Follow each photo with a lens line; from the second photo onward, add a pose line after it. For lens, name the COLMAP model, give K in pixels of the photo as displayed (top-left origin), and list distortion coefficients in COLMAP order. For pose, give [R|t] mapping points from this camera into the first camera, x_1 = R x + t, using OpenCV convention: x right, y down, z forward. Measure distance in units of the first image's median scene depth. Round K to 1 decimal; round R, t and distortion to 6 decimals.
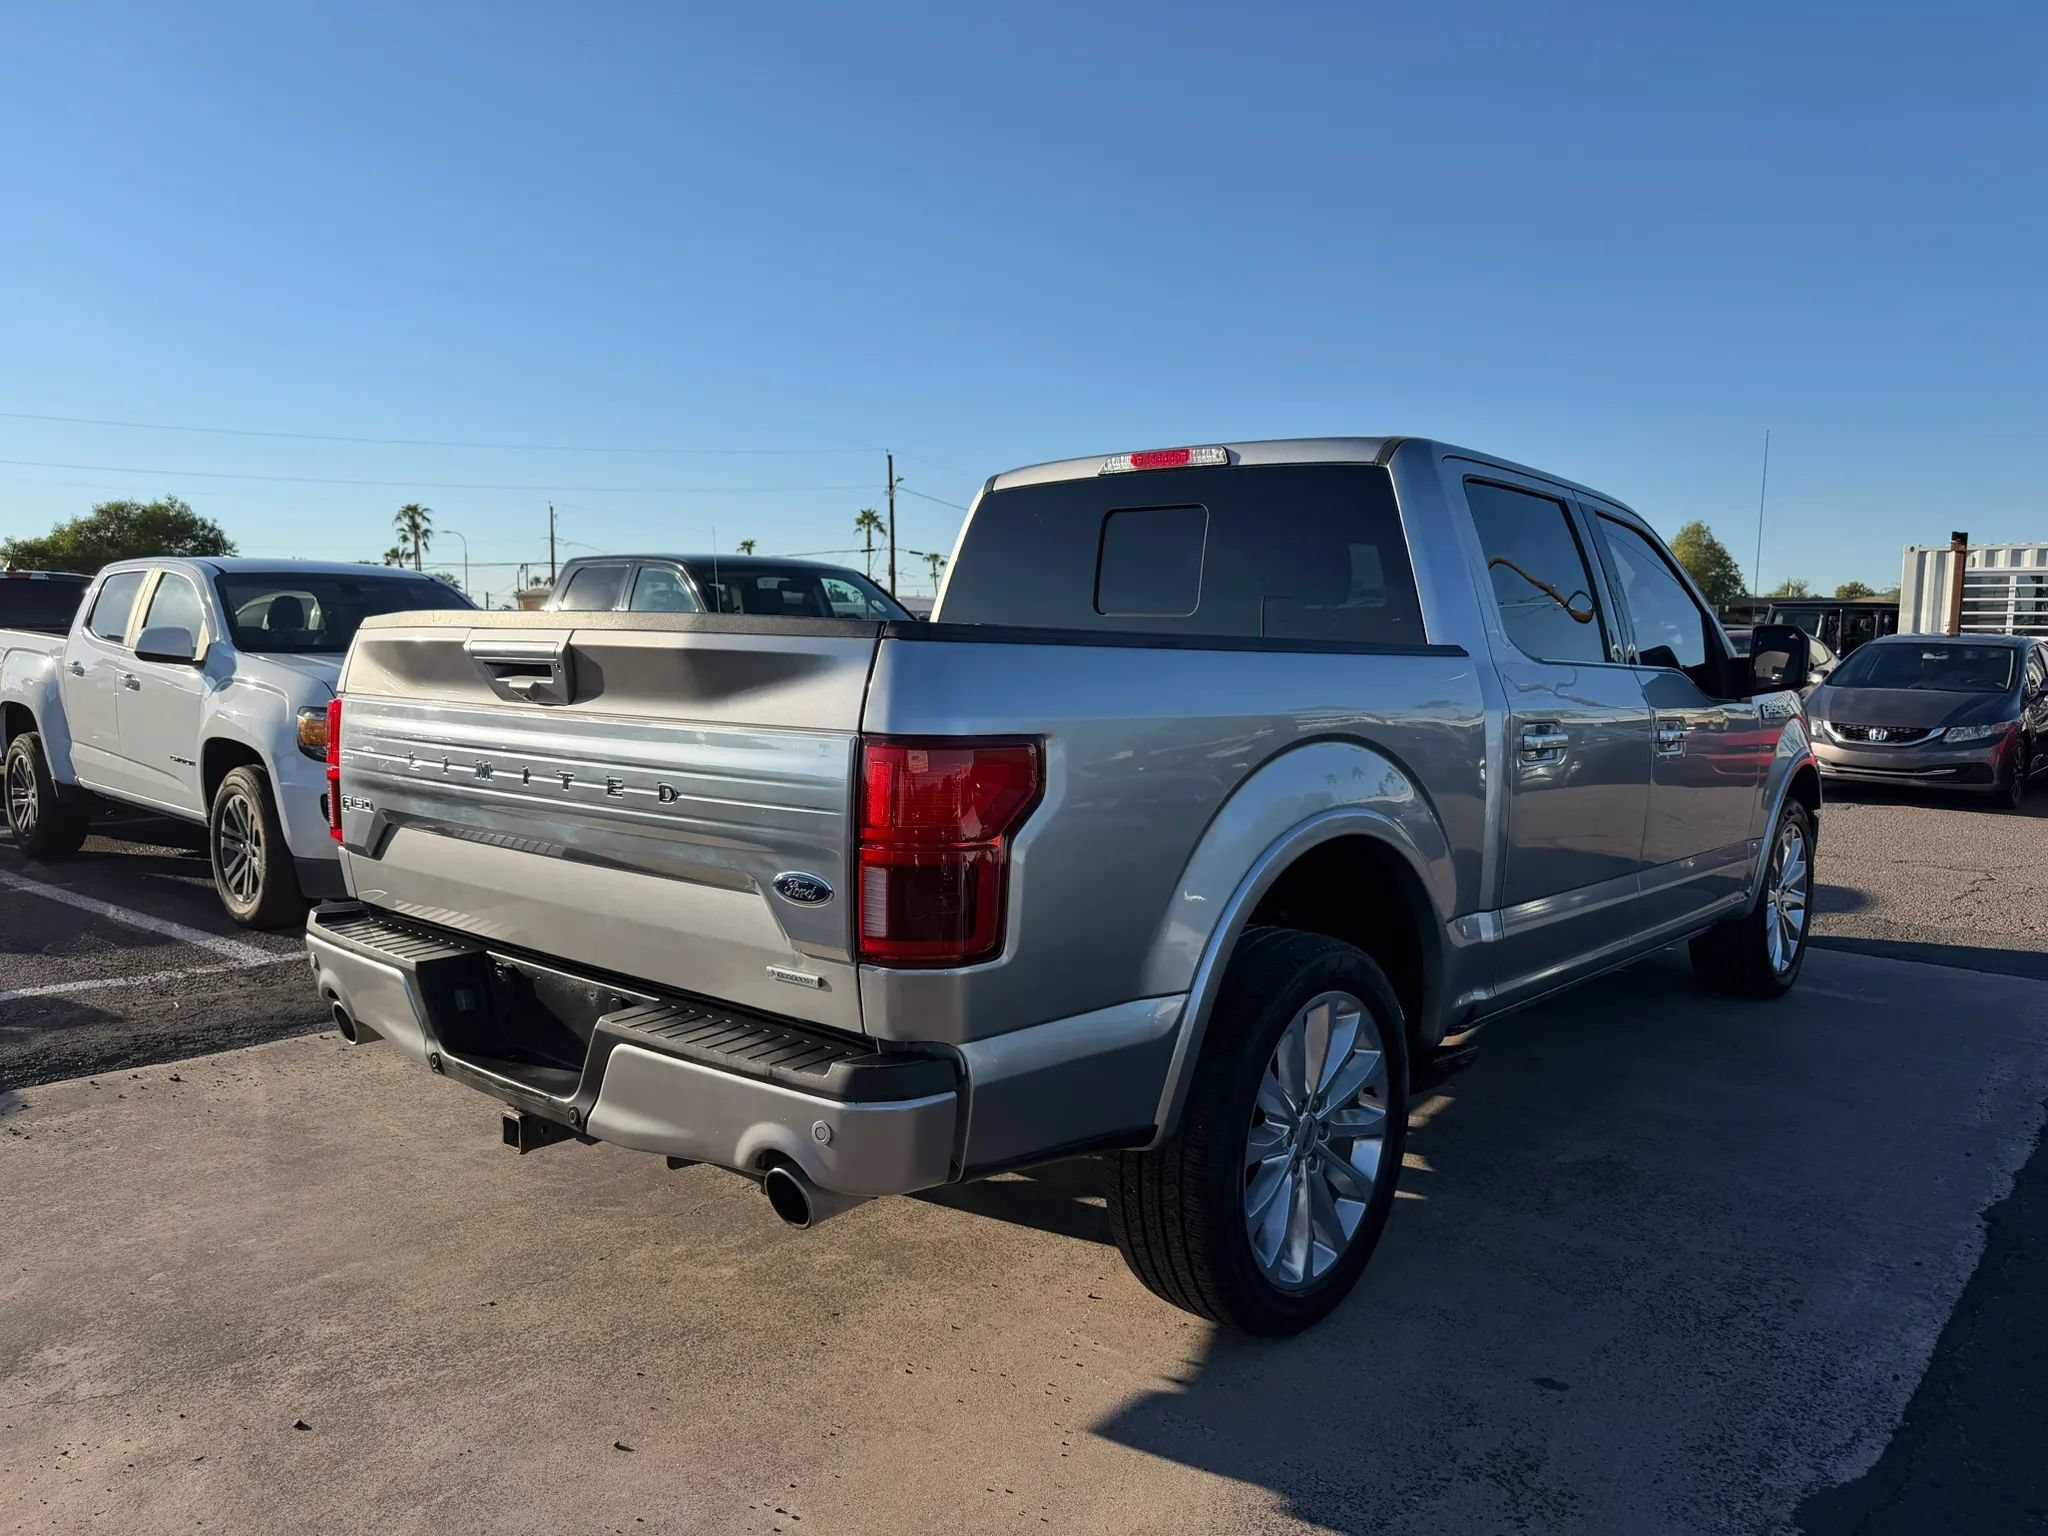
lens RADIAL K [[1448.3, 0, 1014.0], [0, 1448.3, 779.2], [0, 0, 1]] dist [0.123878, -0.202162]
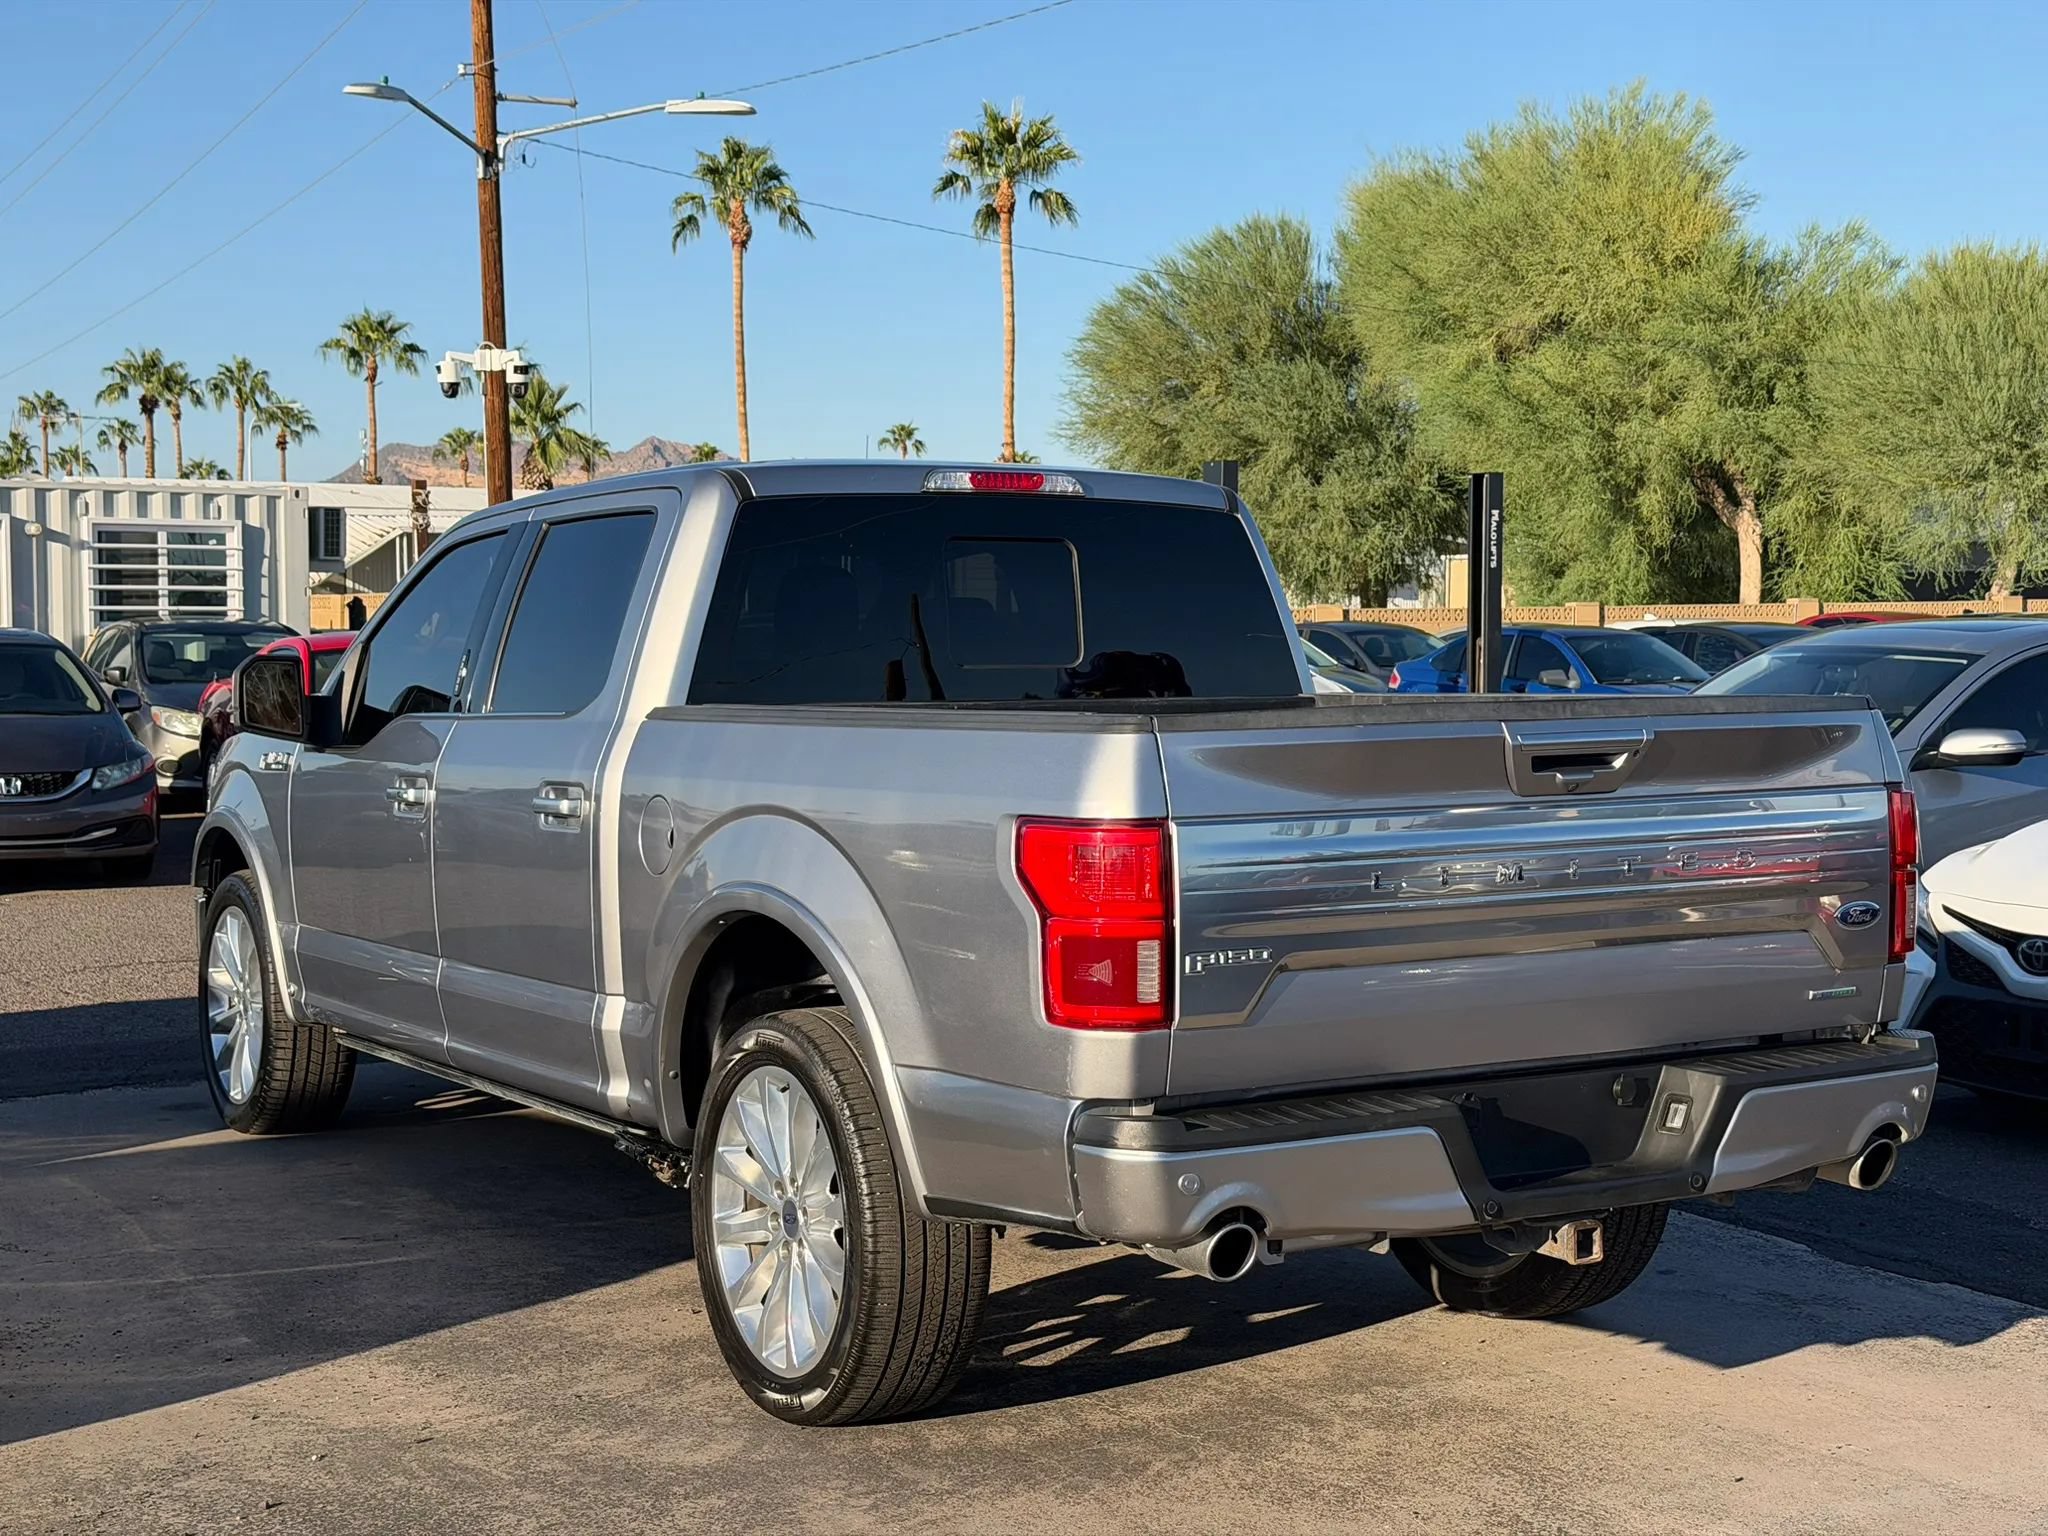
lens RADIAL K [[2830.3, 0, 1024.0], [0, 2830.3, 768.0], [0, 0, 1]] dist [0.202041, -0.416953]
pose [[0.308182, -0.067827, 0.948906, -1.948106], [0.093770, 0.994764, 0.040651, -0.160758], [-0.946695, 0.076451, 0.312929, 0.652232]]
